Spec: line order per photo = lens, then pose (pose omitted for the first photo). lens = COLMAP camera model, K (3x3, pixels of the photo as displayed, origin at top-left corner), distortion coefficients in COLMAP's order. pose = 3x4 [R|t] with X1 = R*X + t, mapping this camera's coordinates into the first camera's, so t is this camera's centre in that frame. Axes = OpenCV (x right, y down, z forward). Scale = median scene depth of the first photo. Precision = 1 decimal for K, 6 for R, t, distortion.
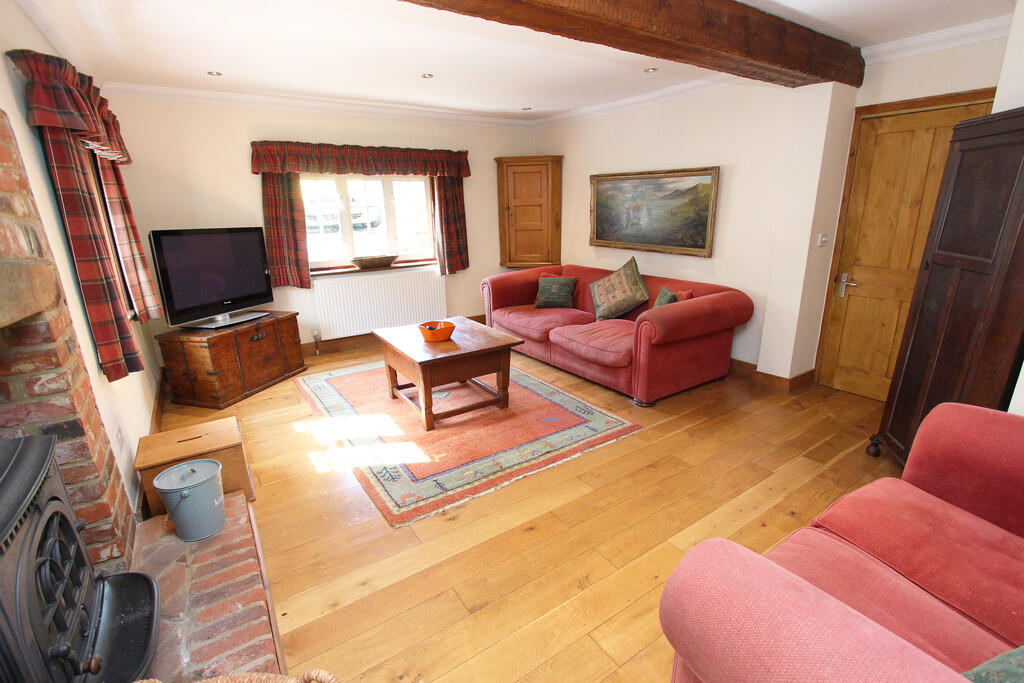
lens RADIAL K [[483.8, 0, 524.8], [0, 483.8, 343.0], [0, 0, 1]] dist [-0.001698, -0.000365]
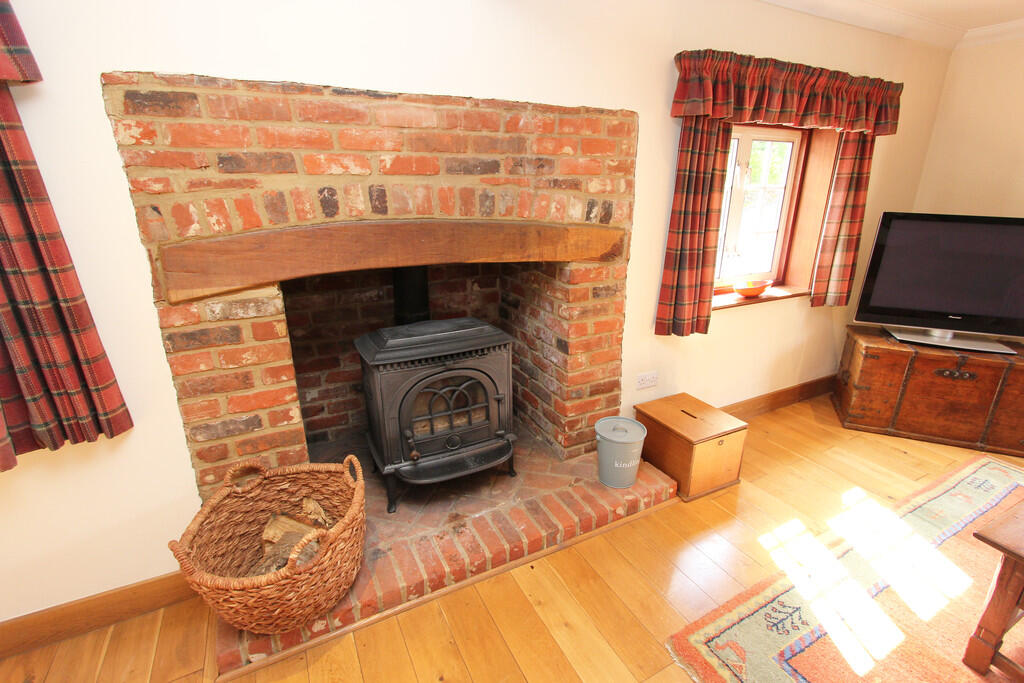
lens RADIAL K [[483.8, 0, 524.8], [0, 483.8, 343.0], [0, 0, 1]] dist [-0.001698, -0.000365]
pose [[-0.133309, 0.329947, -0.934539, 0.216948], [-0.271474, 0.894734, 0.354618, -0.167038], [0.953169, 0.300977, -0.029704, 0.521678]]
